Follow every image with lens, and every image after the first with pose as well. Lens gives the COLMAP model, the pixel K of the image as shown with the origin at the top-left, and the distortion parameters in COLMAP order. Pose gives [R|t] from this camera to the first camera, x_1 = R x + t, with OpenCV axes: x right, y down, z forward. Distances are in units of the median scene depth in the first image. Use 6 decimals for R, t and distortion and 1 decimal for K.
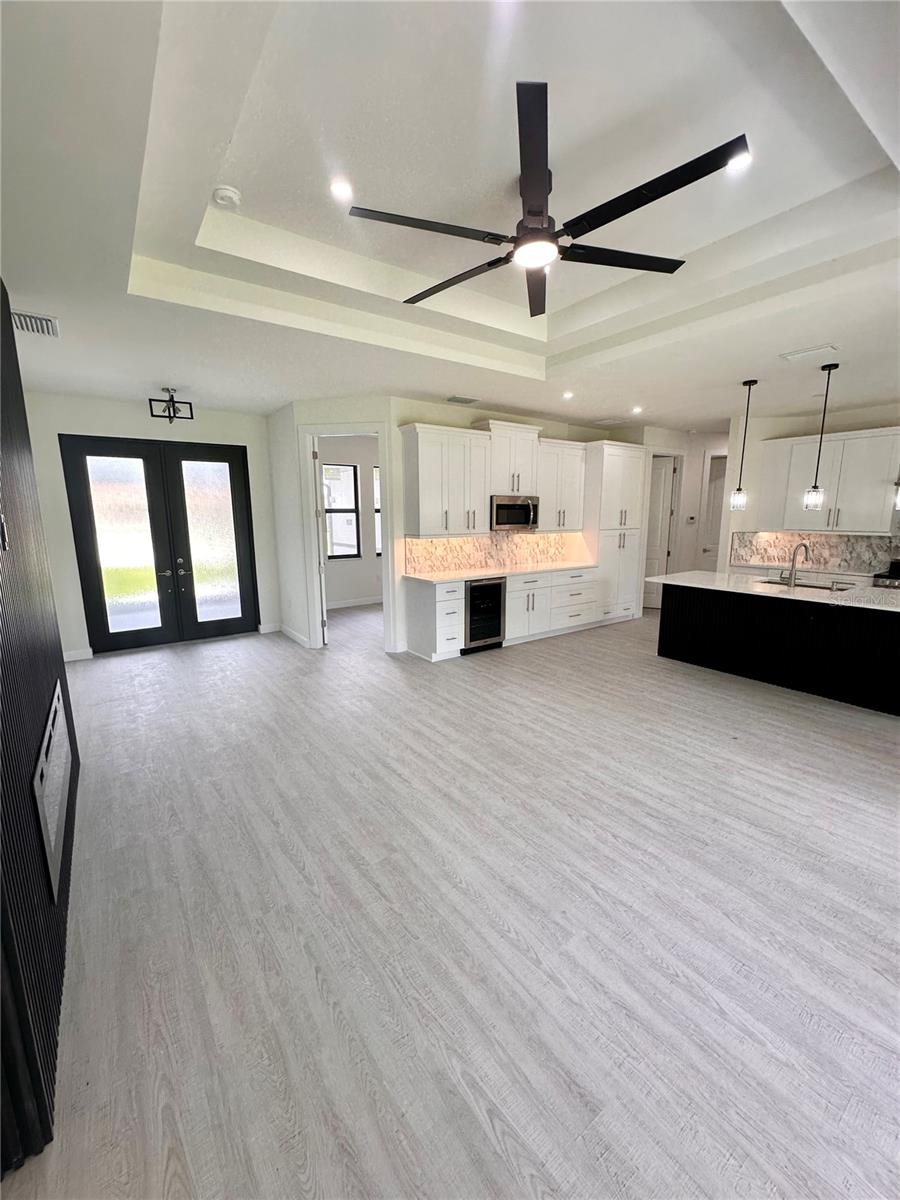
lens RADIAL K [[481.1, 0, 449.0], [0, 481.1, 600.8], [0, 0, 1]] dist [-0.002581, 0.000274]
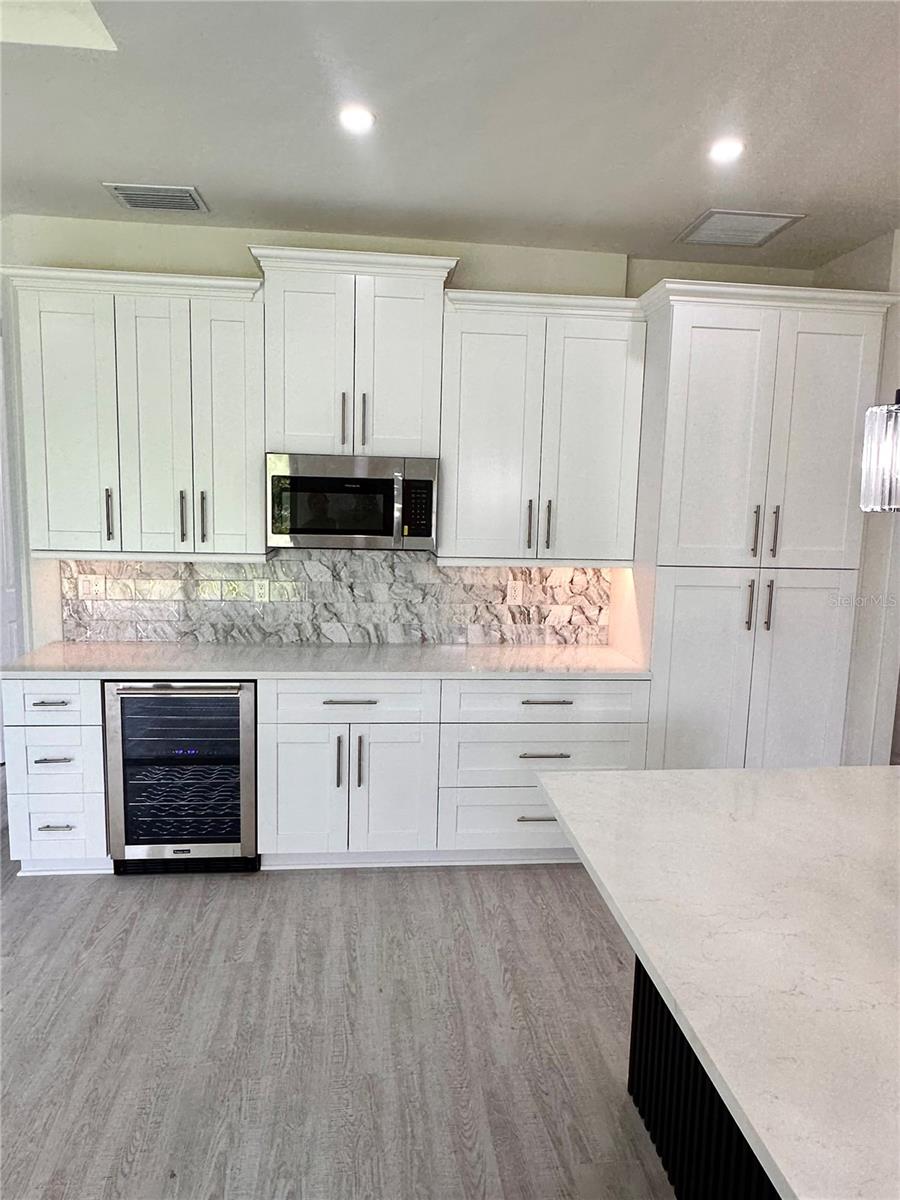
lens RADIAL K [[759.1, 0, 447.0], [0, 759.1, 598.2], [0, 0, 1]] dist [0.003309, 0.000050]
pose [[0.867038, 0.090317, -0.489988, 0.586335], [-0.118647, 0.992570, -0.026992, -0.128286], [0.483910, 0.081538, 0.871311, 0.667754]]
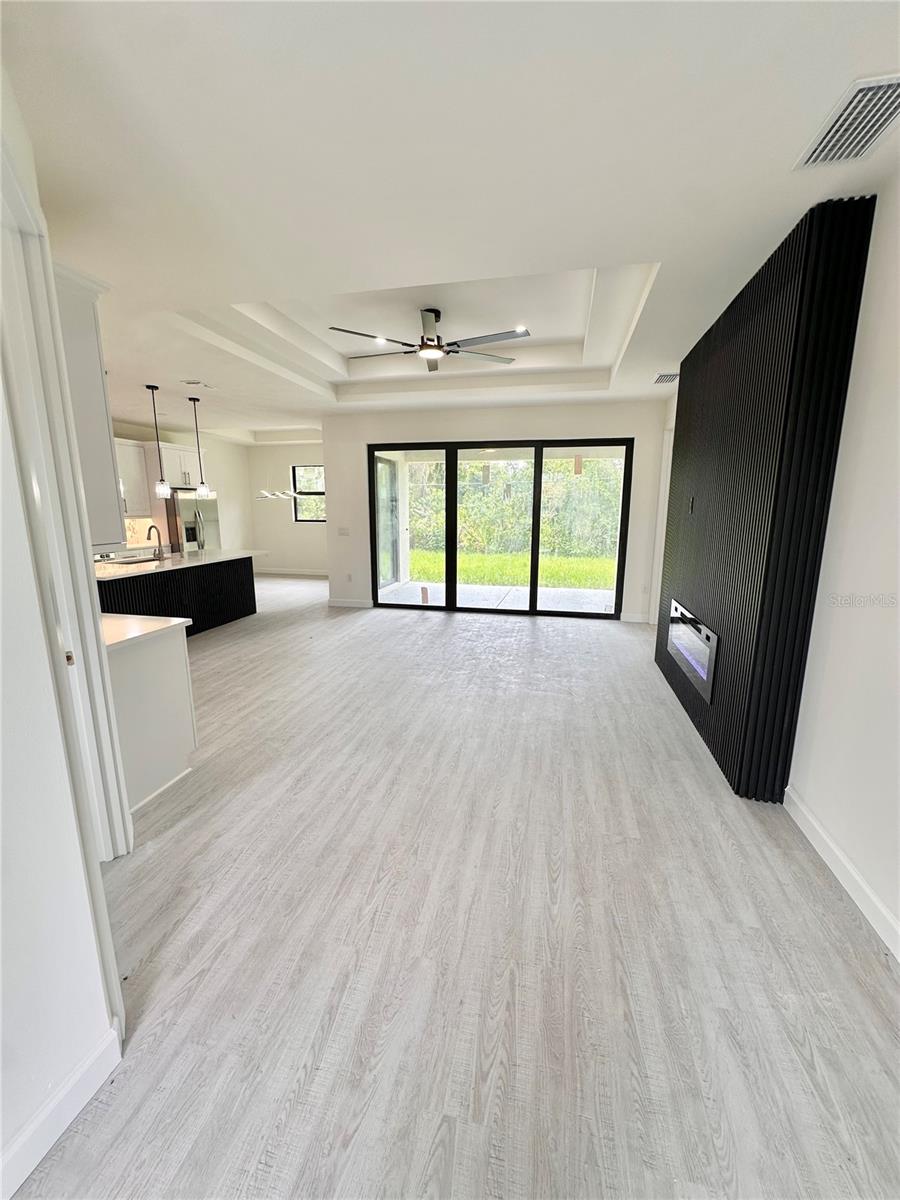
lens RADIAL K [[481.1, 0, 453.4], [0, 481.1, 599.3], [0, 0, 1]] dist [-0.002581, 0.000274]
pose [[-0.668764, -0.139930, 0.730188, -0.650753], [0.136049, 0.942512, 0.305224, -0.195089], [-0.730921, 0.303464, -0.611281, 1.145310]]
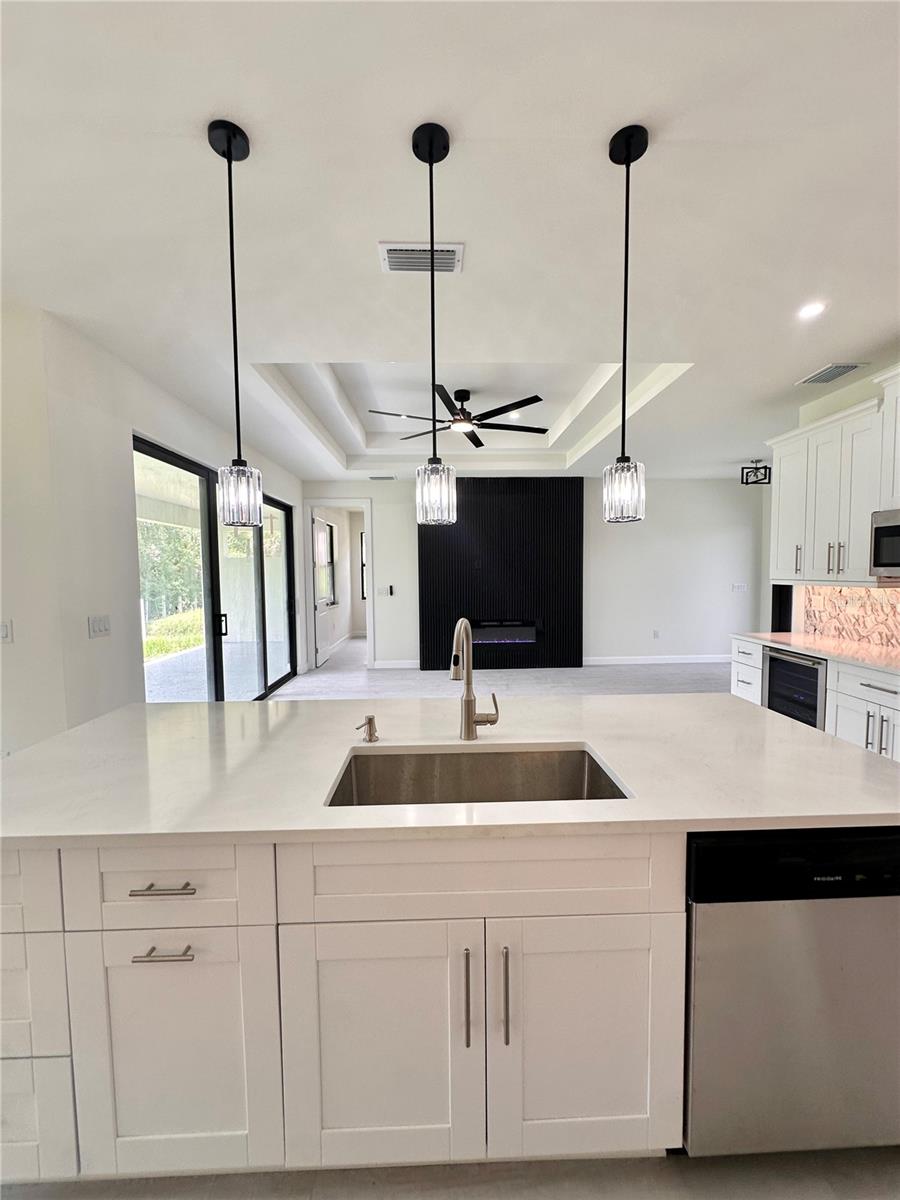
lens RADIAL K [[481.1, 0, 453.5], [0, 481.1, 598.5], [0, 0, 1]] dist [-0.002581, 0.000274]
pose [[-0.553465, 0.059504, -0.830744, 0.935123], [-0.136455, 0.977488, 0.160924, -0.172310], [0.821618, 0.202425, -0.532886, 1.073138]]
